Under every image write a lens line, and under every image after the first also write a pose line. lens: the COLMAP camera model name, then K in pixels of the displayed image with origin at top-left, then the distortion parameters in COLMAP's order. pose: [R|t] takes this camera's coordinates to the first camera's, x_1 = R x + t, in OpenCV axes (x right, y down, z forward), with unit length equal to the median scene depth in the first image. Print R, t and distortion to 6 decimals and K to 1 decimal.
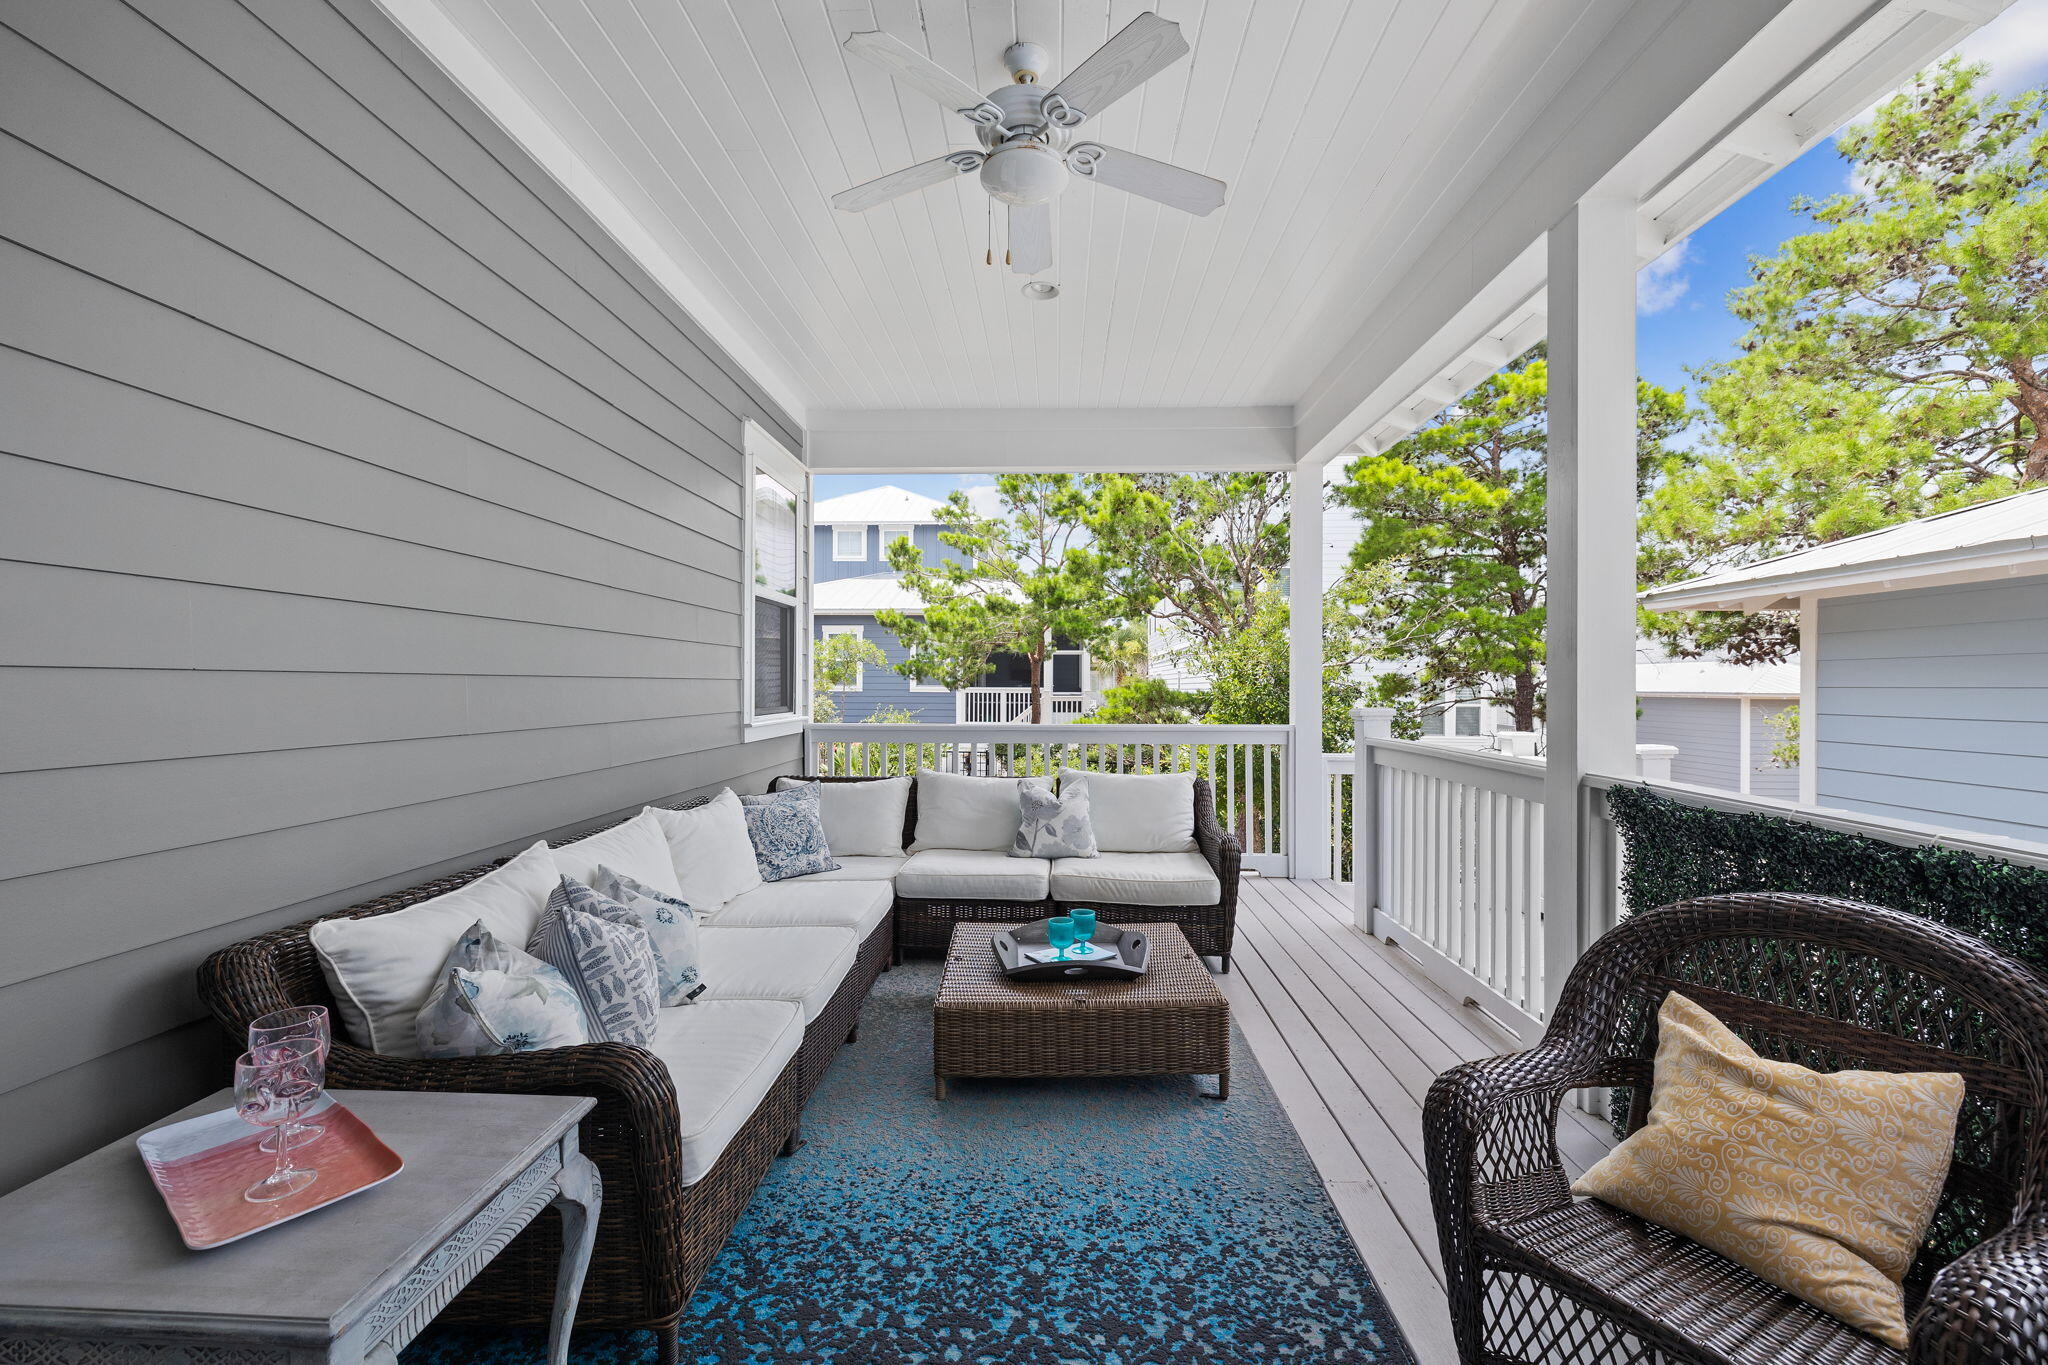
lens RADIAL K [[869.9, 0, 1022.5], [0, 869.9, 679.4], [0, 0, 1]] dist [0.002635, -0.000775]
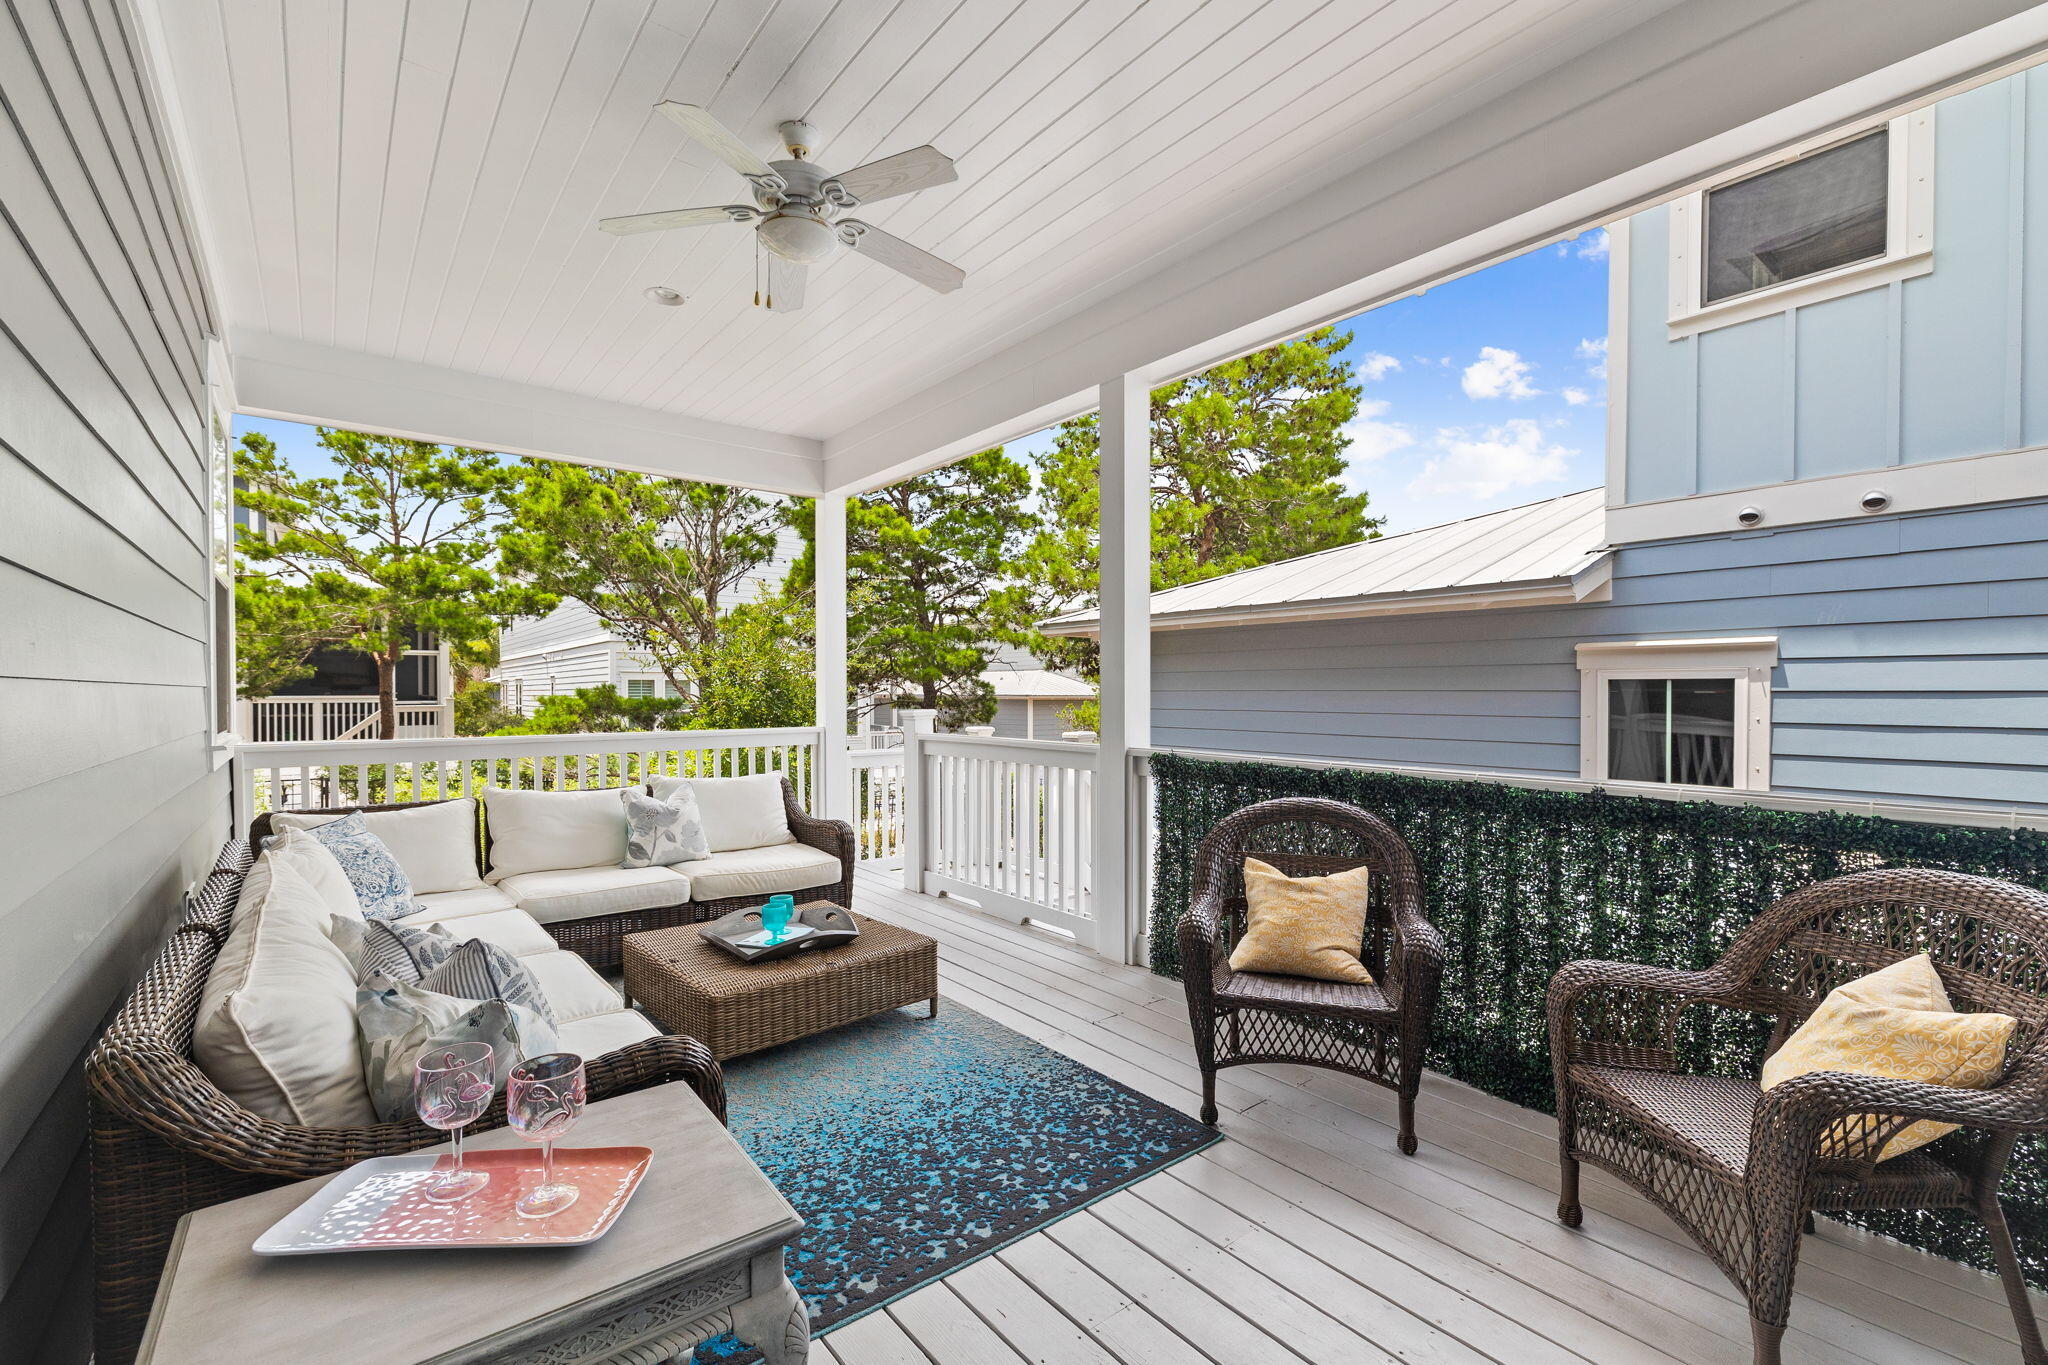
lens RADIAL K [[869.9, 0, 1032.7], [0, 869.9, 694.3], [0, 0, 1]] dist [0.002635, -0.000775]
pose [[0.750913, -0.006442, 0.660370, -0.315297], [-0.000553, 0.999946, 0.010382, -0.001736], [-0.660401, -0.008161, 0.750869, -0.029817]]
